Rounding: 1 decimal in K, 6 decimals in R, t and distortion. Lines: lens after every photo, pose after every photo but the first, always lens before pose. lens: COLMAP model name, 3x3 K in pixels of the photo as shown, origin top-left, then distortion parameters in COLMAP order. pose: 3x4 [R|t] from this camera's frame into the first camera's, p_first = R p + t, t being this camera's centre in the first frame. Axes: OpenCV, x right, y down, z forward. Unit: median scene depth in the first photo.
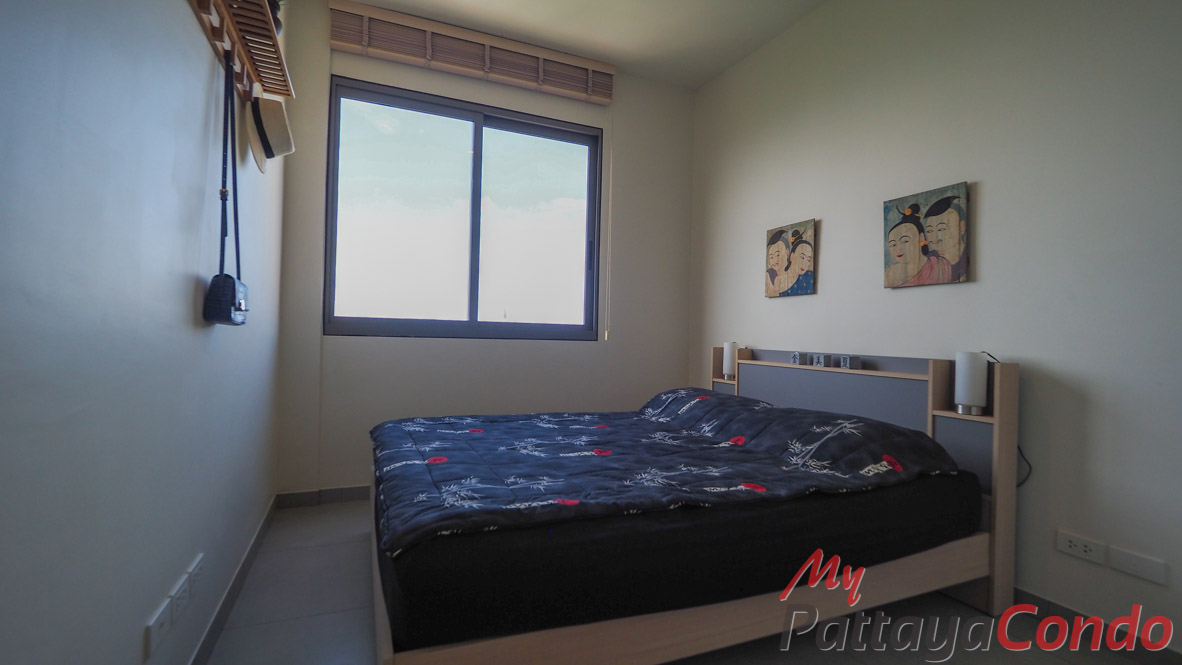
lens RADIAL K [[504.1, 0, 574.0], [0, 504.1, 330.6], [0, 0, 1]] dist [-0.011777, 0.000121]
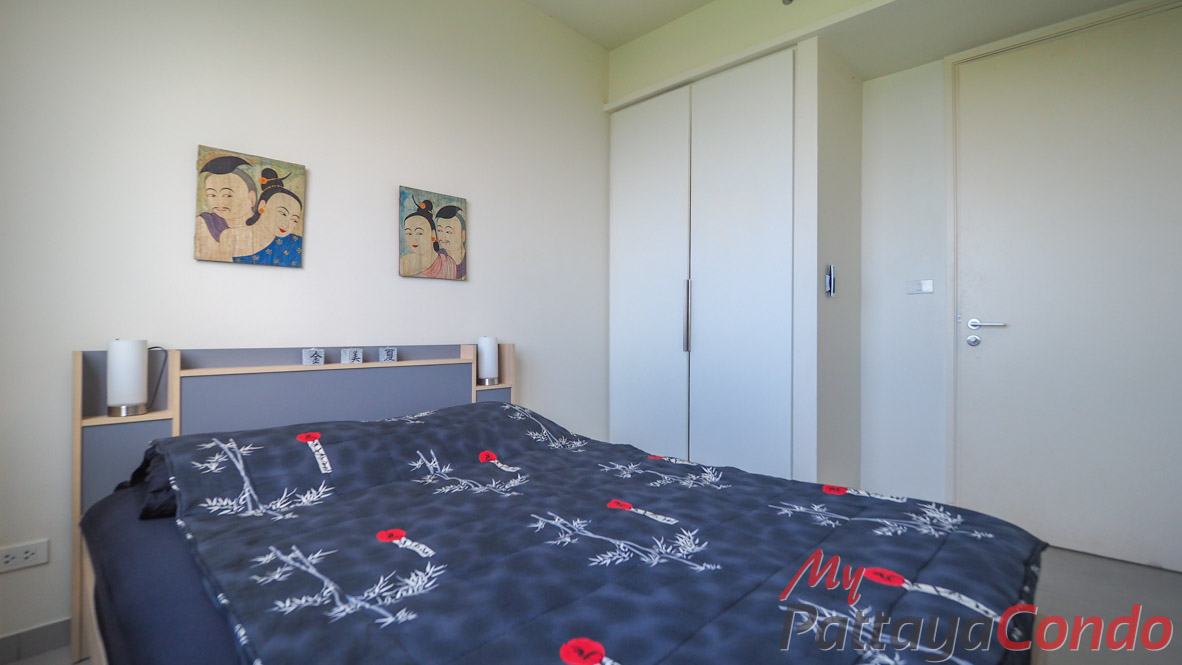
lens RADIAL K [[515.1, 0, 591.0], [0, 515.1, 332.5], [0, 0, 1]] dist [-0.016591, -0.000562]
pose [[-0.385090, -0.030180, 0.922385, -0.430166], [-0.019390, 0.999509, 0.024608, -0.005674], [-0.922675, -0.008409, -0.385487, 1.008760]]
